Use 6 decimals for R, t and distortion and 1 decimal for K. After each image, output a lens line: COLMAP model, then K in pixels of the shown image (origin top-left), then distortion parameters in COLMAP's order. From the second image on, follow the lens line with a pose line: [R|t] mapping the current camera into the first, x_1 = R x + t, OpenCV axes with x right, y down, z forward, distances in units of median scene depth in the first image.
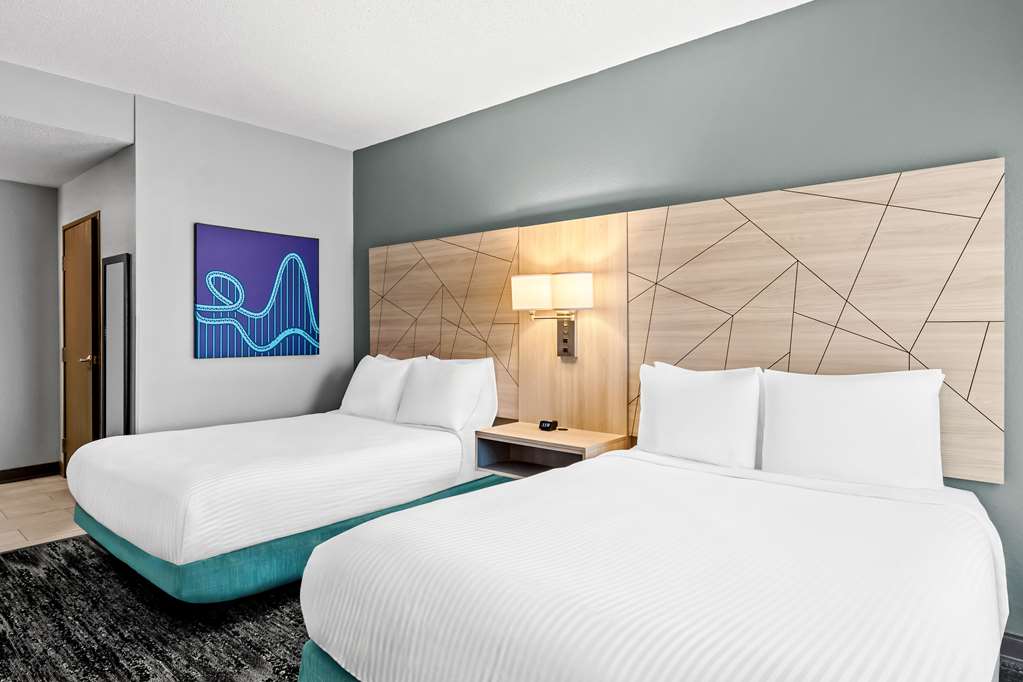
lens RADIAL K [[593.6, 0, 510.0], [0, 593.6, 330.6], [0, 0, 1]] dist [0.000505, 0.001108]
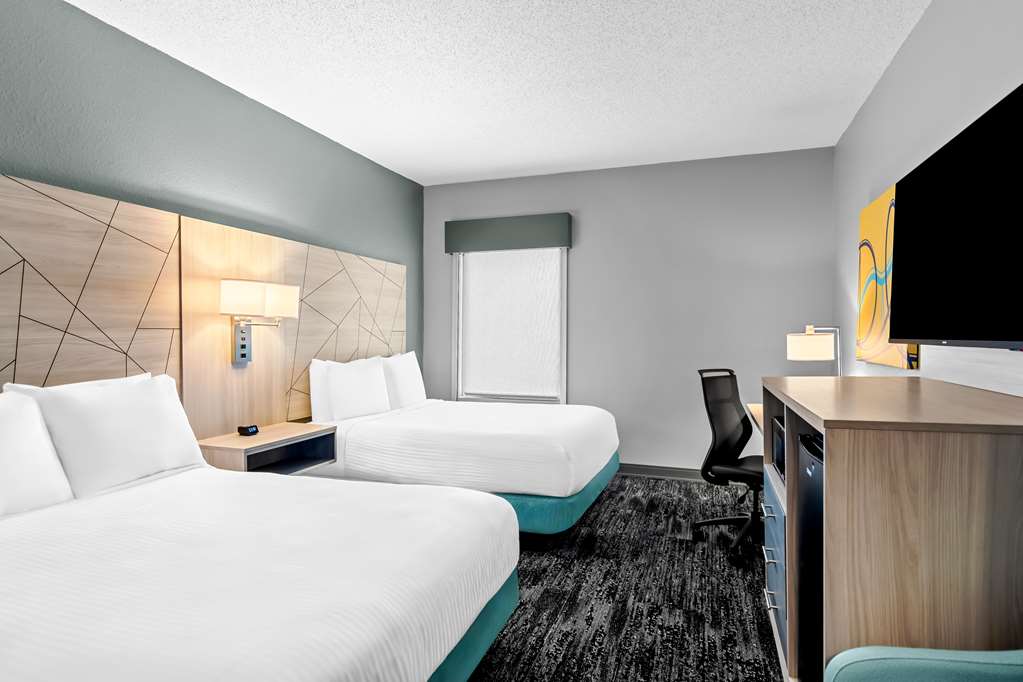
lens RADIAL K [[550.6, 0, 512.6], [0, 550.6, 348.2], [0, 0, 1]] dist [-0.000206, 0.000505]
pose [[-0.363065, -0.028277, 0.931335, -0.953327], [0.000205, 0.999537, 0.030427, -0.008552], [-0.931764, 0.011238, -0.362891, 0.901596]]
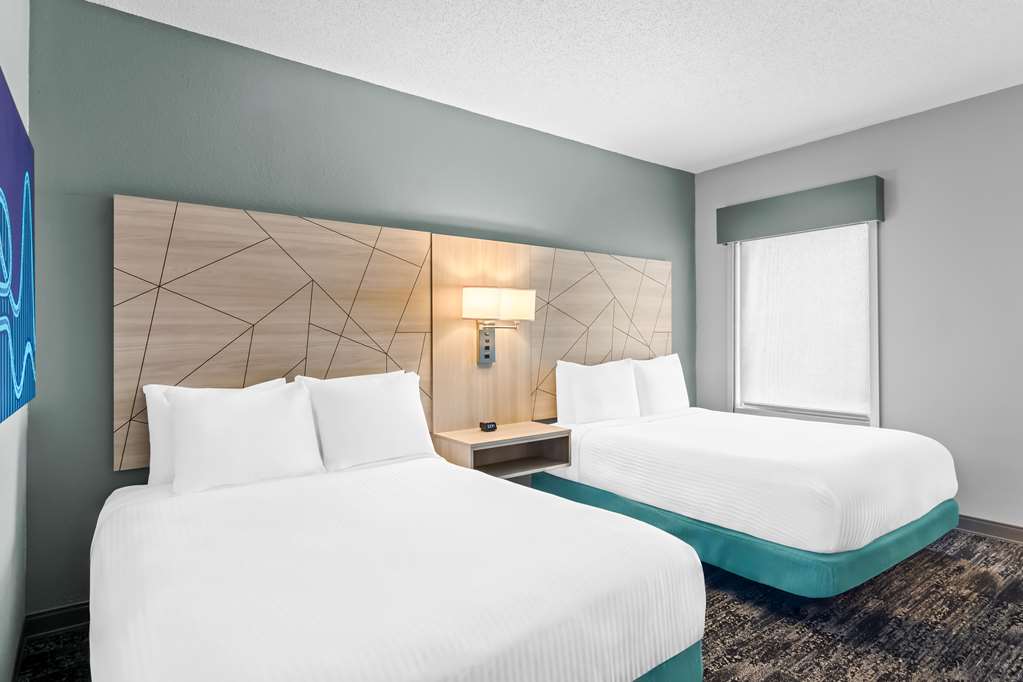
lens RADIAL K [[549.6, 0, 512.6], [0, 549.6, 329.5], [0, 0, 1]] dist [-0.001216, 0.000668]
pose [[0.214334, 0.007146, 0.976734, -0.889114], [0.010545, 0.999898, -0.009629, -0.006625], [-0.976704, 0.012363, 0.214237, 0.724963]]
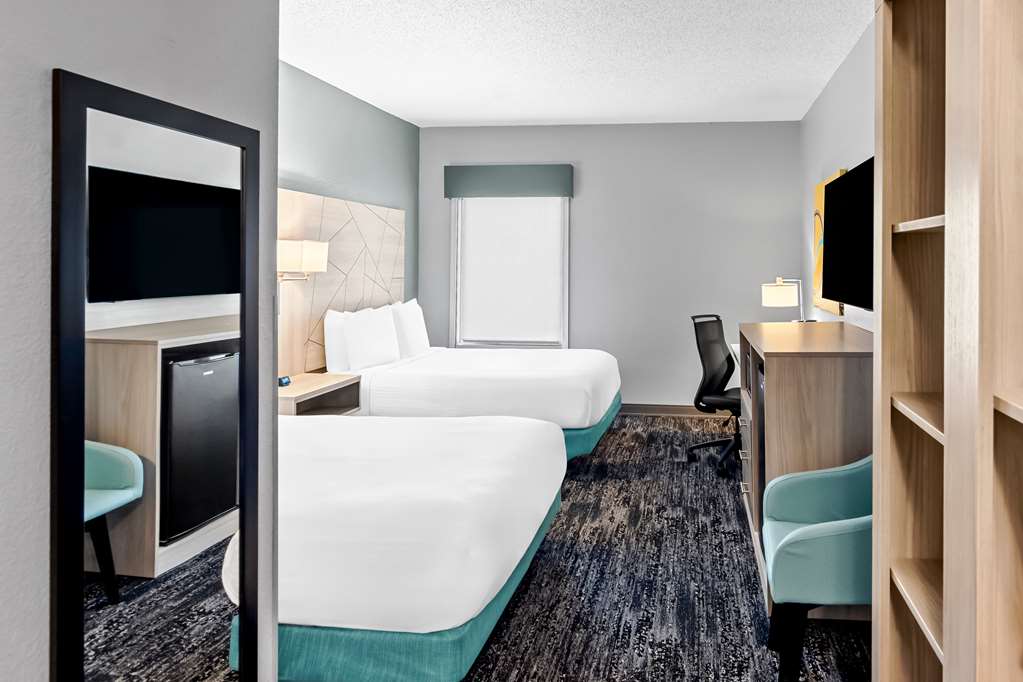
lens RADIAL K [[669.3, 0, 620.4], [0, 669.3, 264.9], [0, 0, 1]] dist [0.001394, 0.000725]
pose [[-0.564396, -0.006933, 0.825475, -1.233853], [-0.003948, 0.999976, 0.005699, -0.054593], [-0.825495, -0.000042, -0.564410, 1.151981]]
